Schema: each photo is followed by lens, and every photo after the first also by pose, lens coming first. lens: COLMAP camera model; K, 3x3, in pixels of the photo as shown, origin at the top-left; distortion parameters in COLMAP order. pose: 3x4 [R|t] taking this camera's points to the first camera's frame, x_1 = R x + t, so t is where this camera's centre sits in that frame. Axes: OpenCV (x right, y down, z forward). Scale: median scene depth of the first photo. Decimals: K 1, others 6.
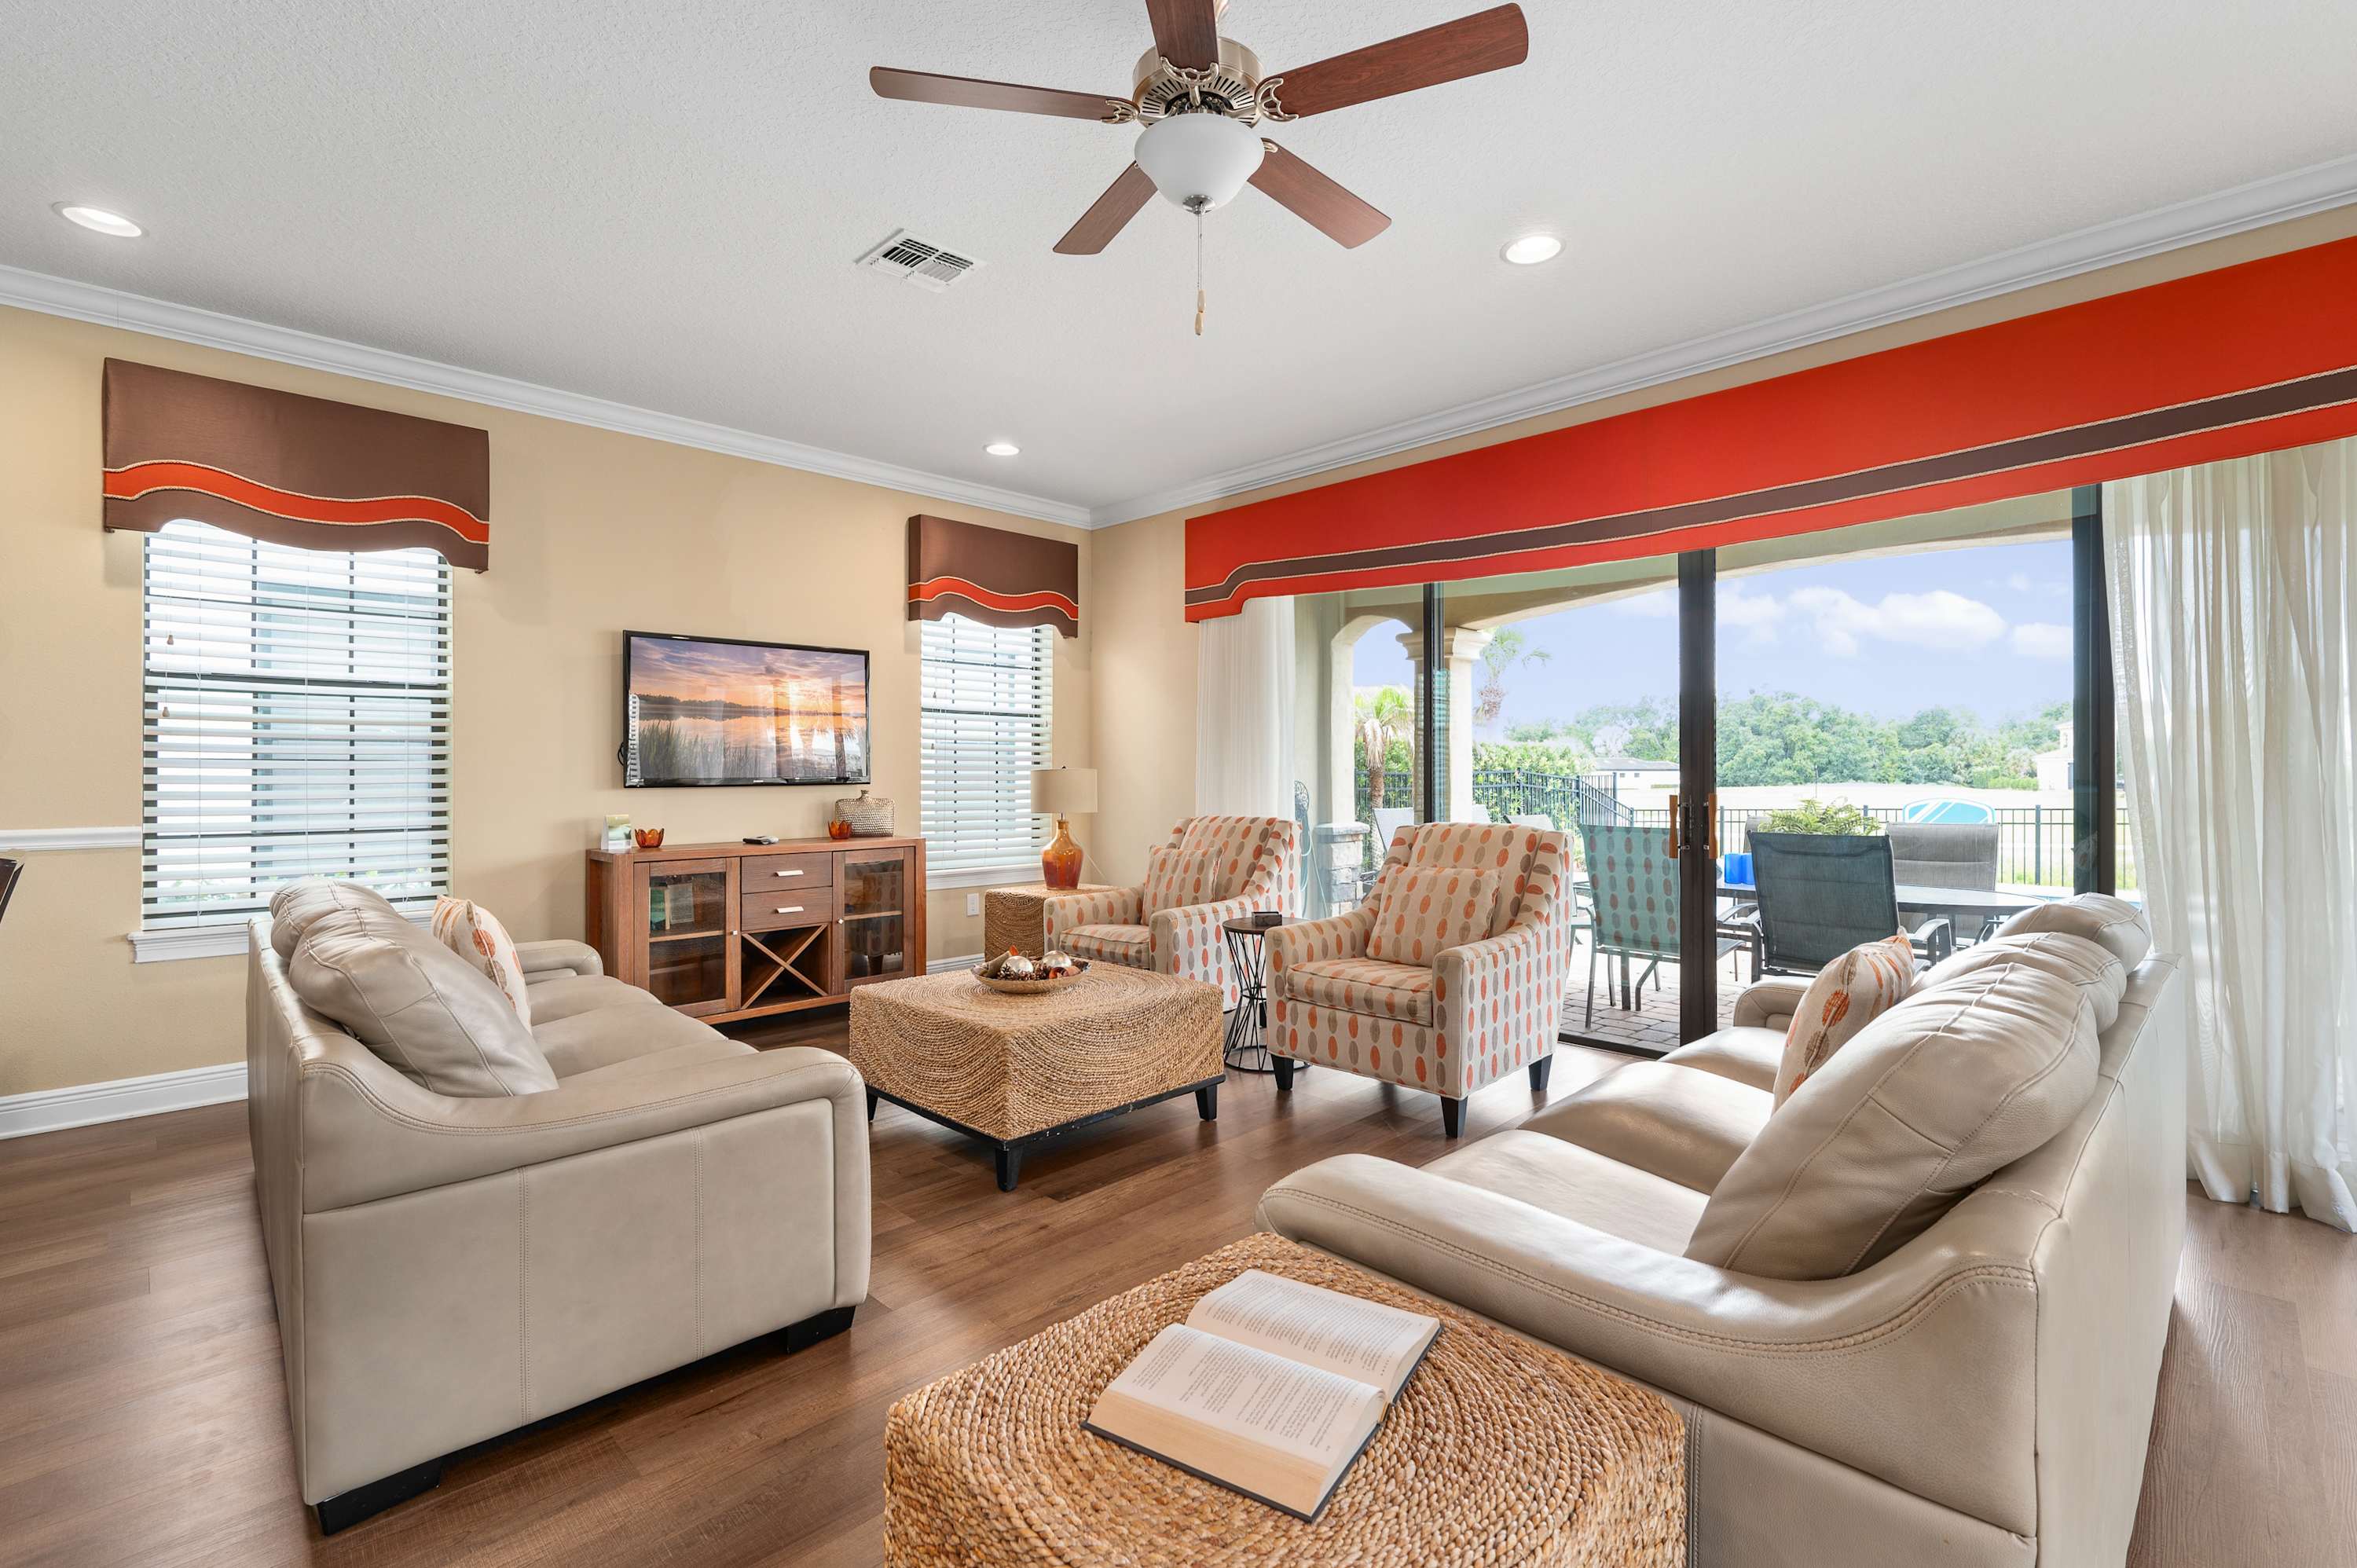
lens RADIAL K [[1036.9, 0, 1186.9], [0, 1036.9, 767.9], [0, 0, 1]] dist [-0.000203, 0.000041]
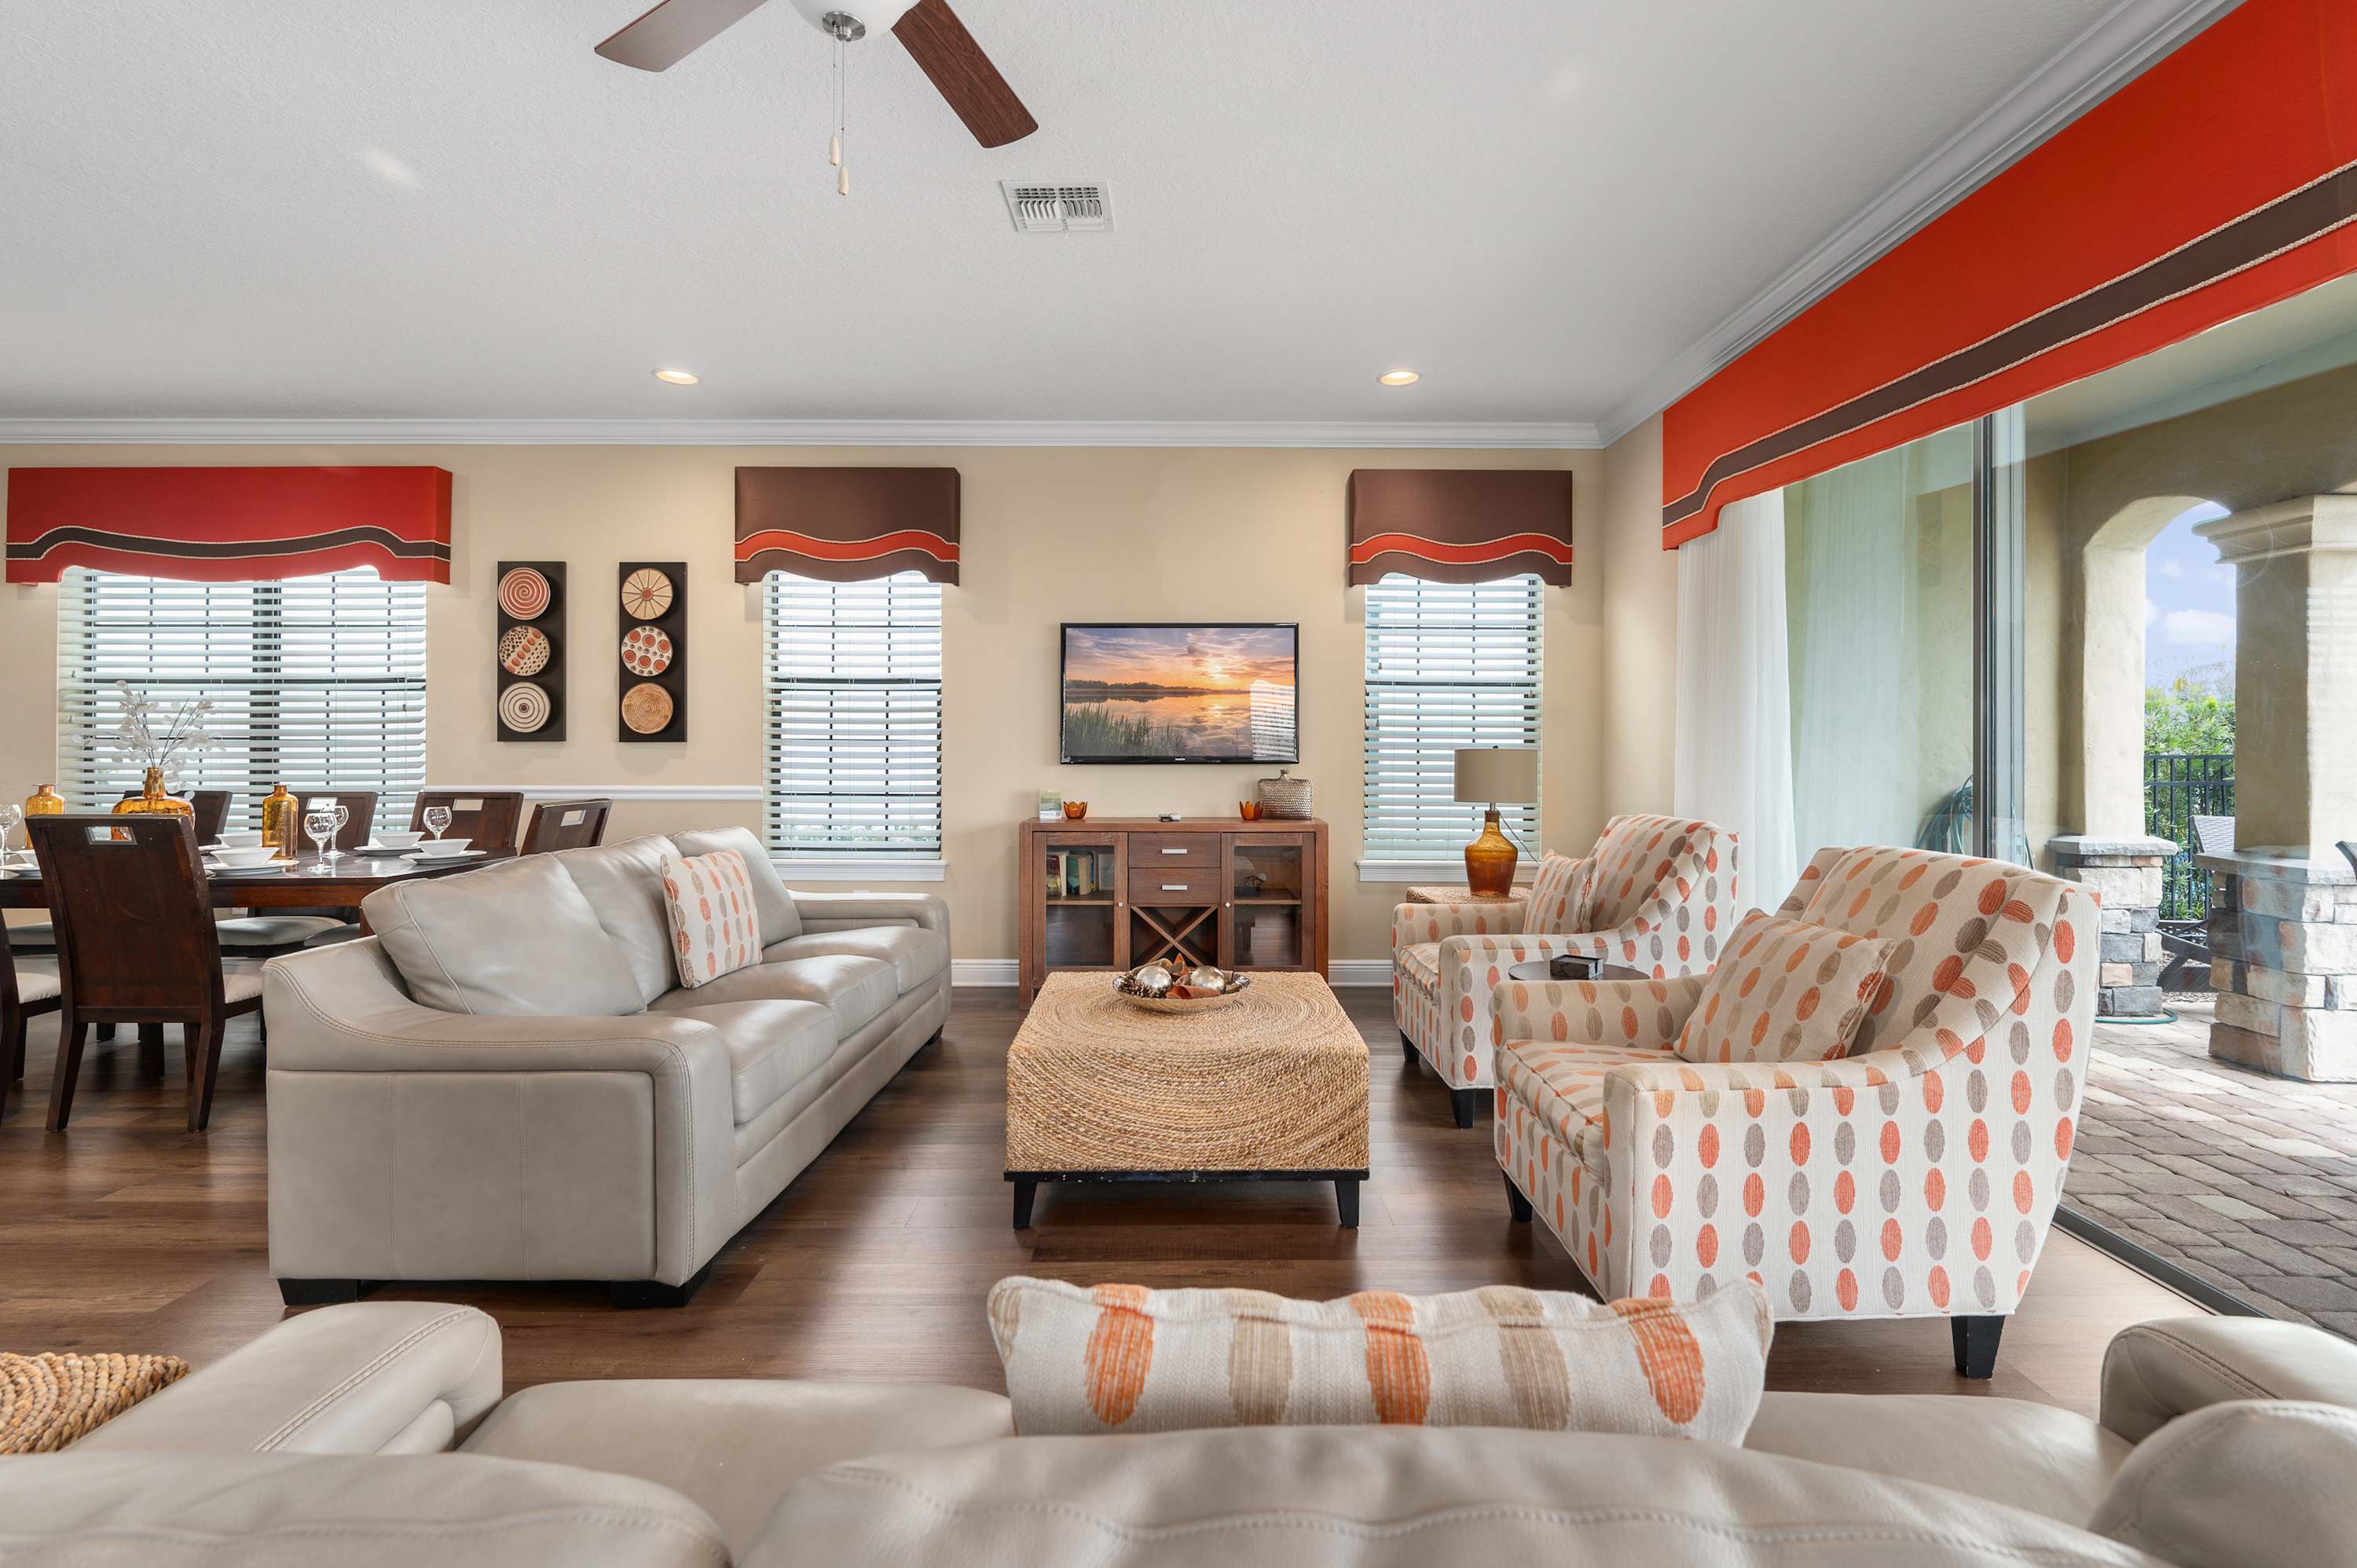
lens RADIAL K [[1051.4, 0, 1188.0], [0, 1051.4, 742.8], [0, 0, 1]] dist [-0.000600, -0.000042]
pose [[0.717219, 0.001434, -0.696846, 0.357469], [-0.001609, 0.999999, 0.000401, -0.004519], [0.696846, 0.000834, 0.717221, 0.294010]]
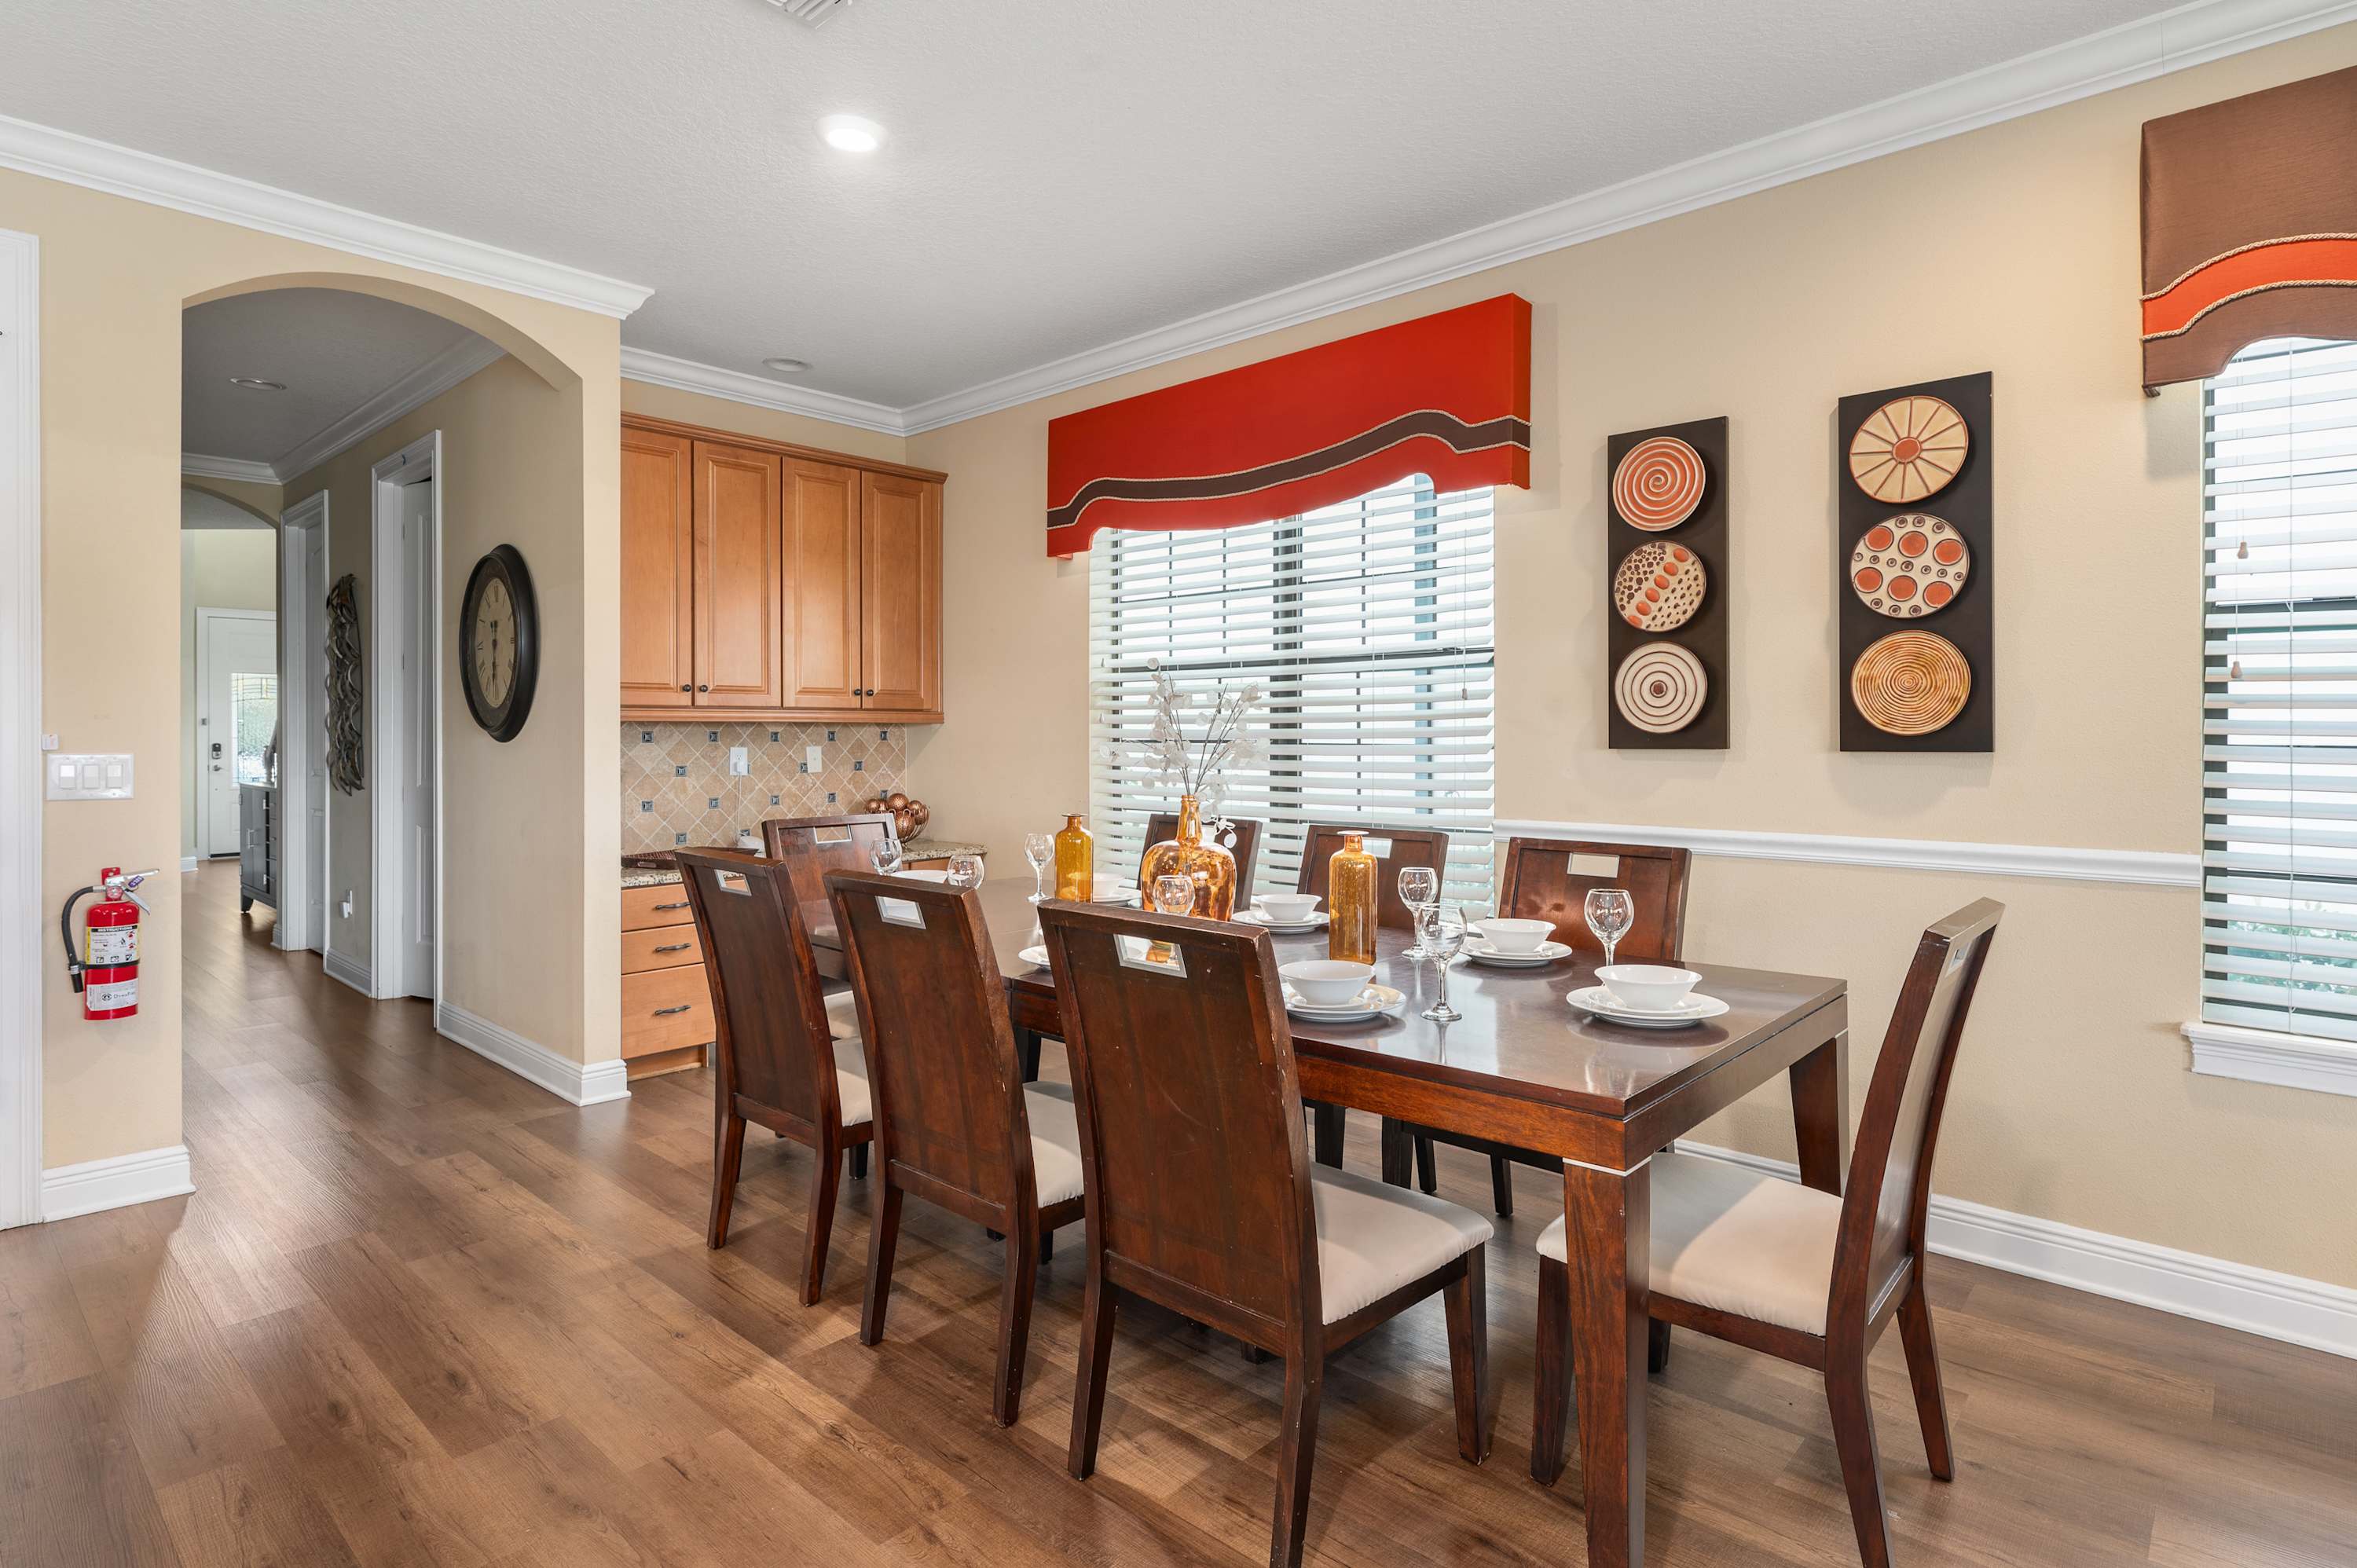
lens RADIAL K [[1223.8, 0, 1179.2], [0, 1223.8, 734.1], [0, 0, 1]] dist [-0.002438, -0.001414]
pose [[0.044467, 0.004236, -0.999002, -0.245794], [0.004421, 0.999980, 0.004437, -0.018583], [0.999001, -0.004614, 0.044447, 0.287833]]
